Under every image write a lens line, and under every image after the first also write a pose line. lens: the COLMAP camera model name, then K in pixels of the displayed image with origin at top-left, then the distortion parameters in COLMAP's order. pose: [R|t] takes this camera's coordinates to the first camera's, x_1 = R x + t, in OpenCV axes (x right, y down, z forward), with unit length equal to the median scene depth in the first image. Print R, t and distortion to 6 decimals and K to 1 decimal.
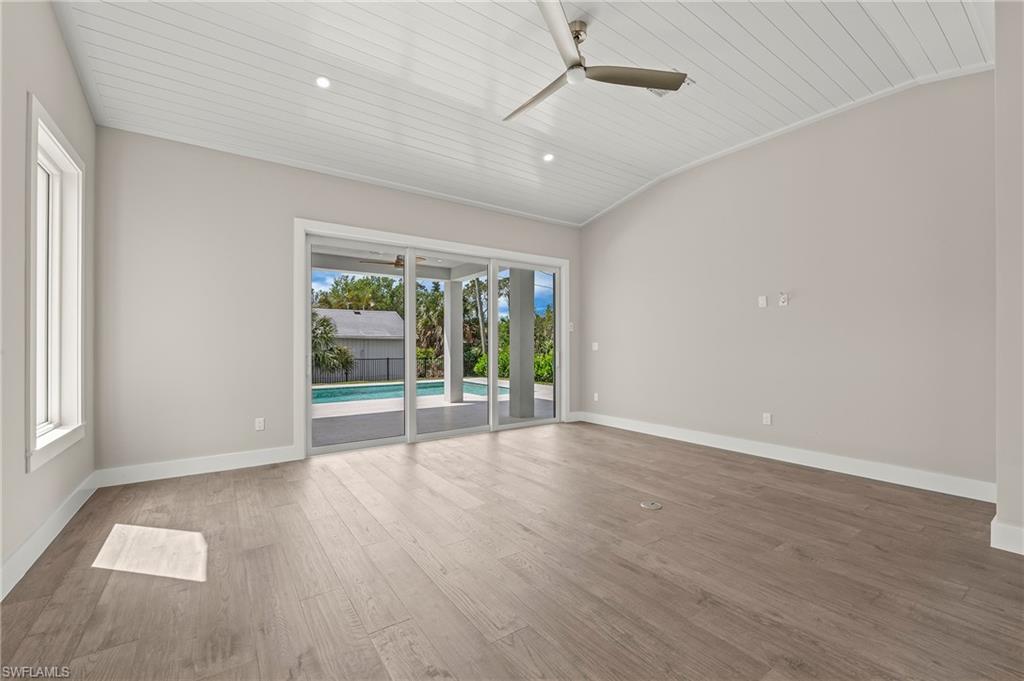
lens RADIAL K [[433.1, 0, 512.0], [0, 433.1, 340.5], [0, 0, 1]] dist [-0.001489, -0.000104]
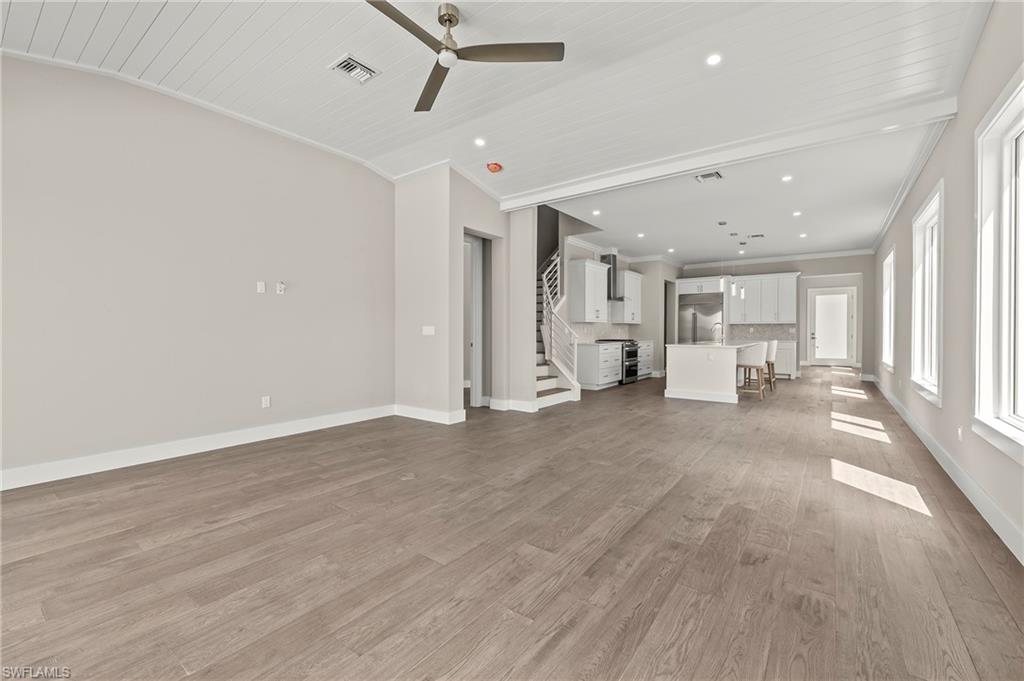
lens RADIAL K [[416.6, 0, 510.4], [0, 416.6, 332.2], [0, 0, 1]] dist [-0.001580, -0.000163]
pose [[-0.301618, -0.002883, 0.953424, -0.720521], [-0.006931, 0.999976, 0.000831, 0.014741], [-0.953404, -0.006357, -0.301631, 1.022038]]
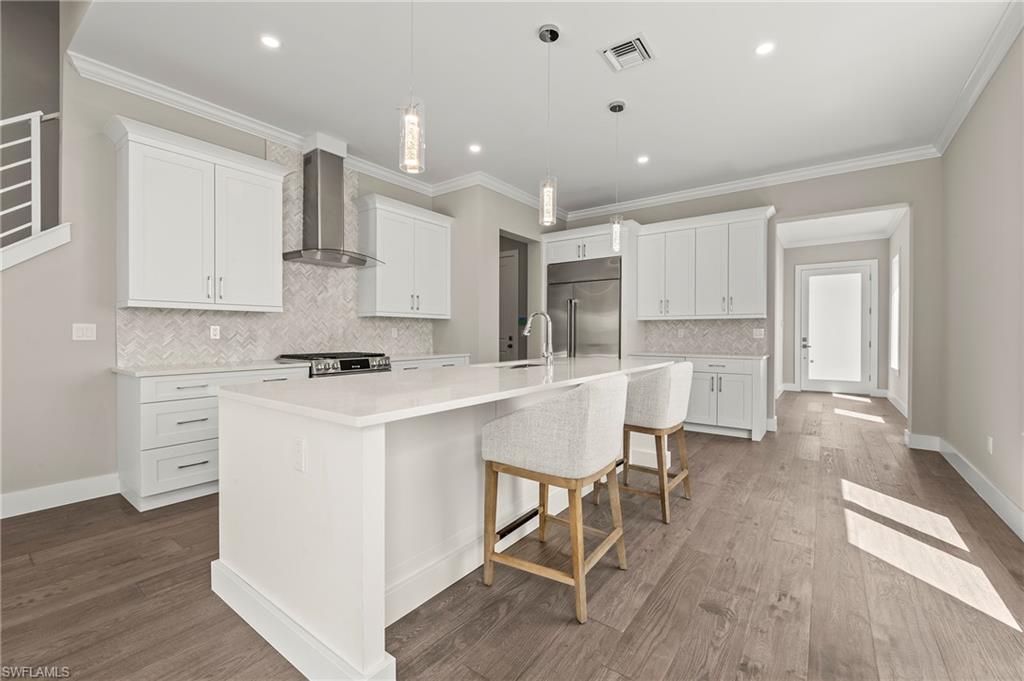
lens RADIAL K [[416.6, 0, 510.4], [0, 416.6, 332.2], [0, 0, 1]] dist [-0.001580, -0.000163]
pose [[-0.308094, 0.003053, 0.951351, 0.584193], [-0.009454, 0.999936, -0.006270, 0.001749], [-0.951309, -0.010926, -0.308046, -0.784412]]
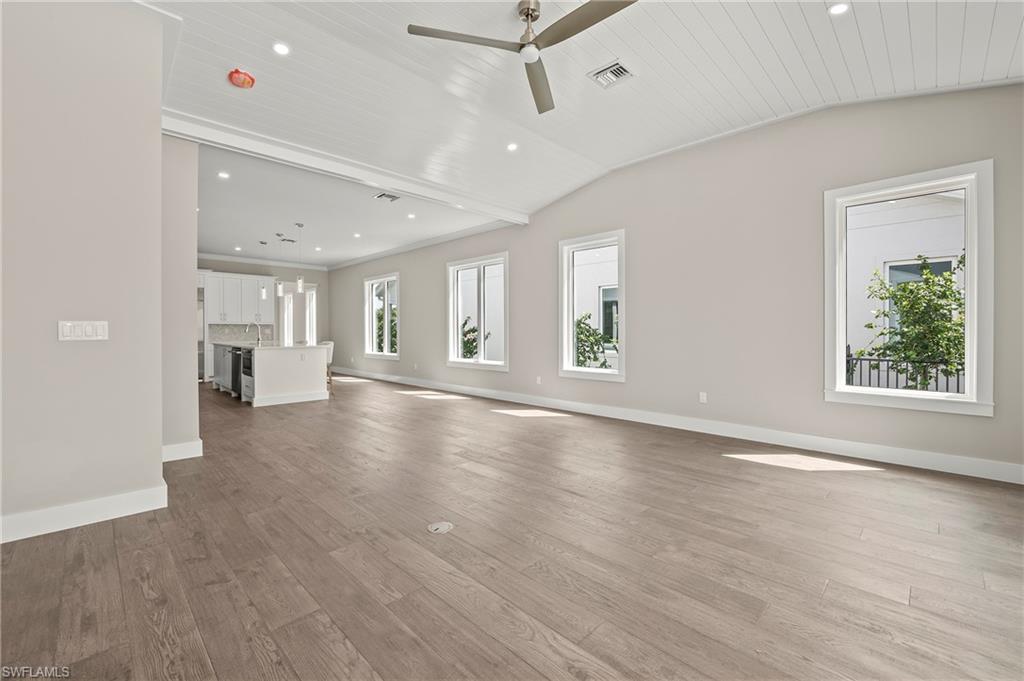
lens RADIAL K [[426.1, 0, 513.3], [0, 426.1, 324.3], [0, 0, 1]] dist [-0.007199, -0.000228]
pose [[-0.989090, 0.000759, -0.147310, 0.288620], [0.004395, 0.999694, -0.024362, 0.023293], [0.147247, -0.024743, -0.988790, 1.721846]]
